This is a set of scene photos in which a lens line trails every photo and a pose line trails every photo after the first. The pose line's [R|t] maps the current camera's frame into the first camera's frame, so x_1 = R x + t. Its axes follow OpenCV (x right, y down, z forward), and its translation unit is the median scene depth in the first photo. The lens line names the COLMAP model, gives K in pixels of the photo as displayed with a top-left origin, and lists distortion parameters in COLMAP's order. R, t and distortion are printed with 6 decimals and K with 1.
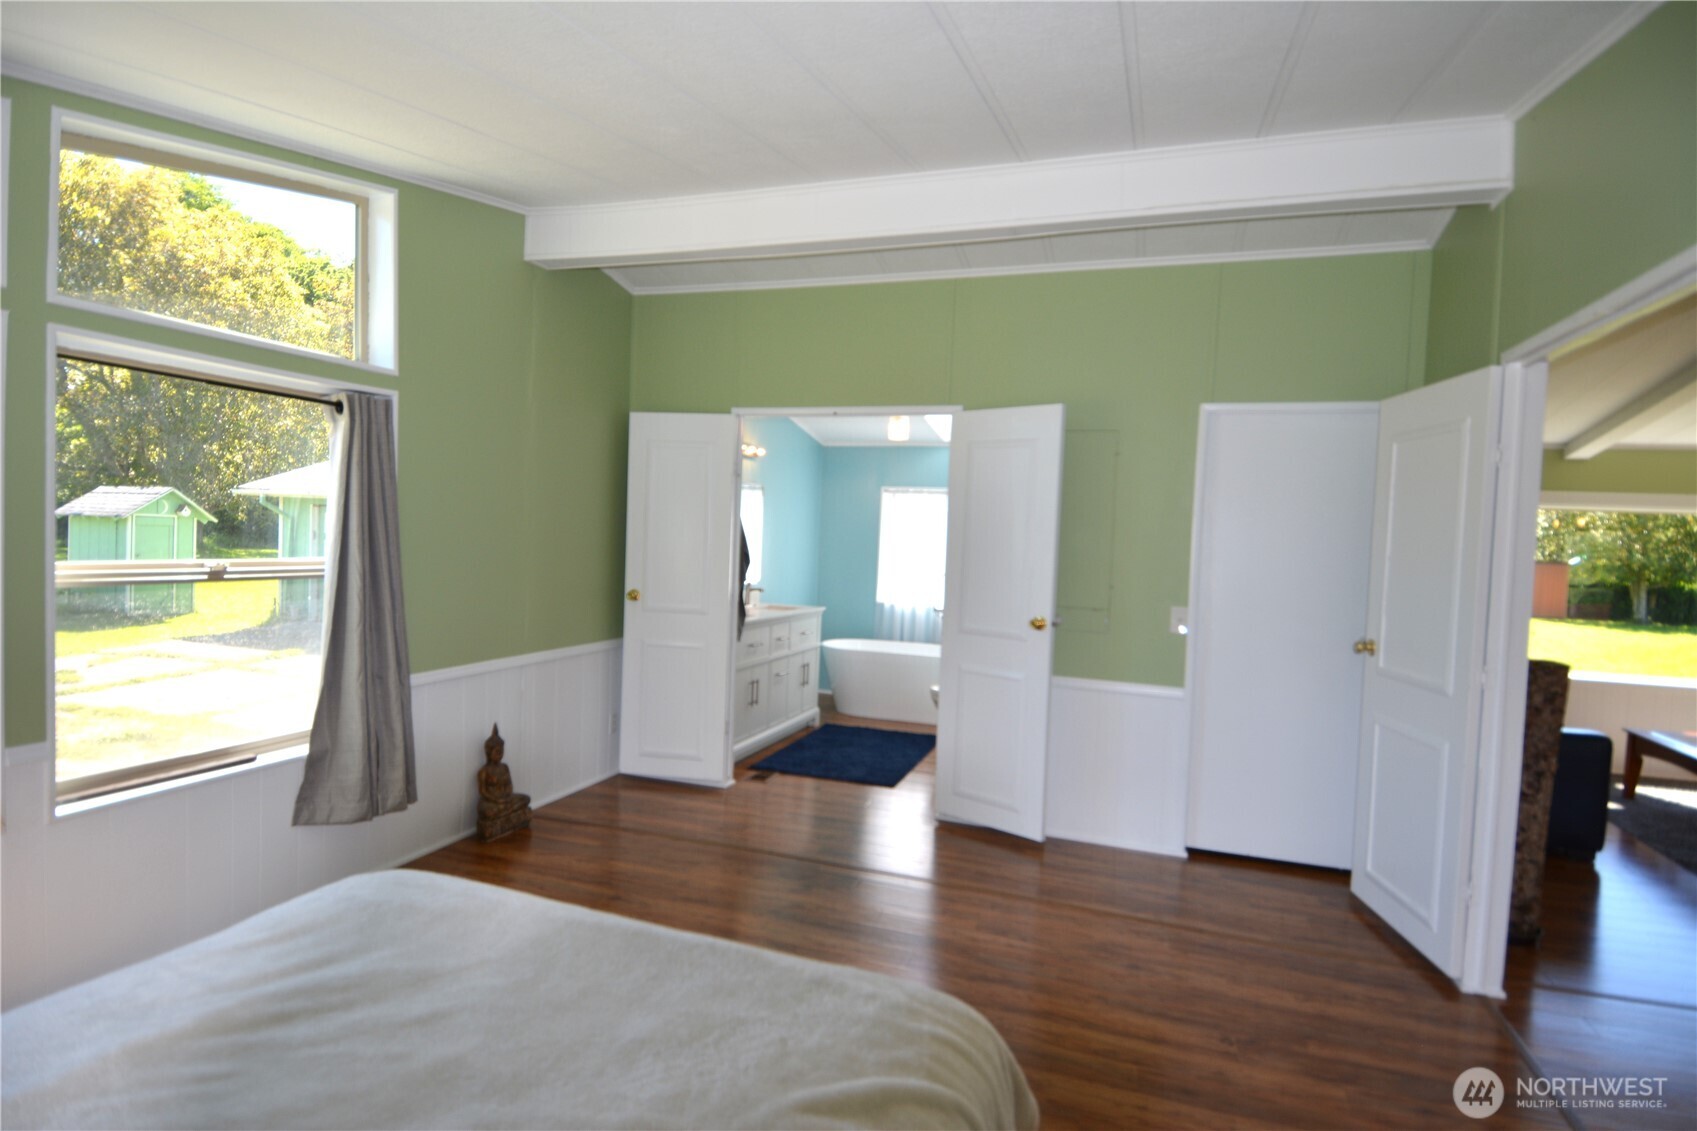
lens RADIAL K [[890.6, 0, 841.9], [0, 890.6, 565.2], [0, 0, 1]] dist [0.049477, -0.051229]
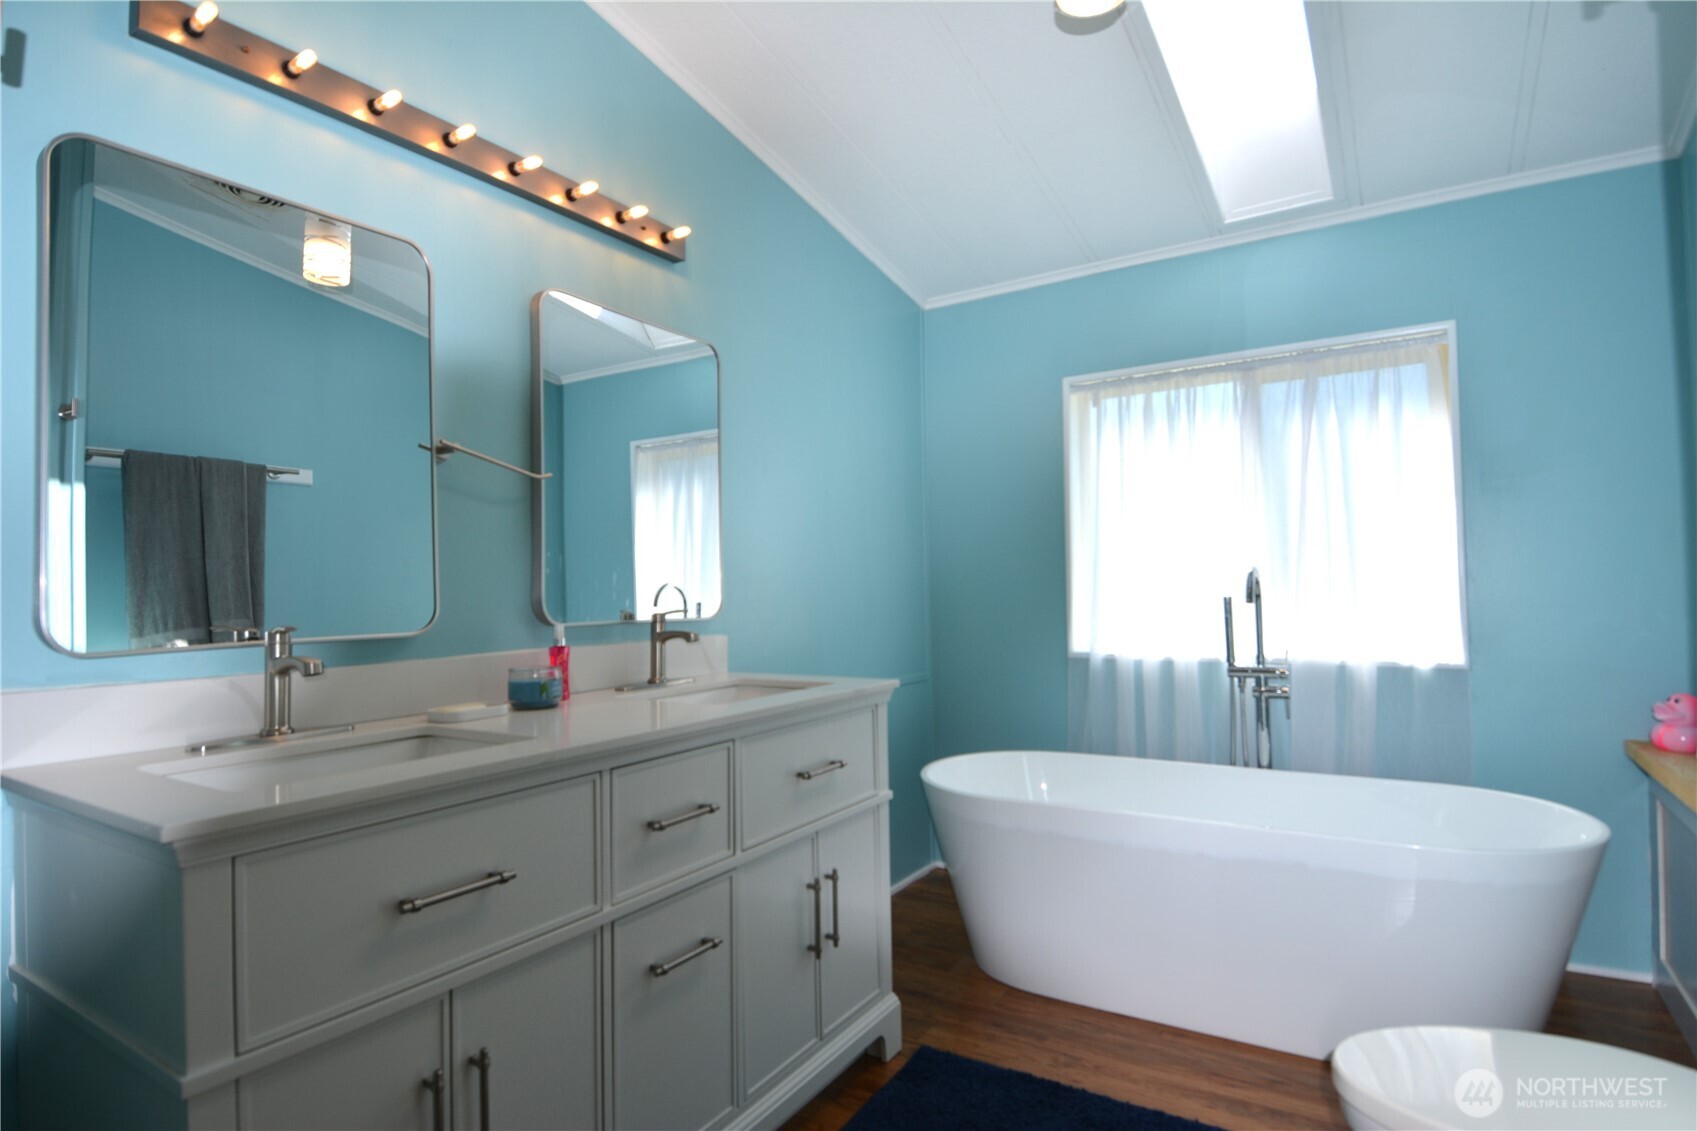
lens RADIAL K [[890.6, 0, 841.9], [0, 890.6, 565.2], [0, 0, 1]] dist [0.049477, -0.051229]
pose [[0.970642, -0.058861, -0.233218, 0.039683], [0.046709, 0.997264, -0.057295, 0.023119], [0.235952, 0.044720, 0.970735, 0.676677]]
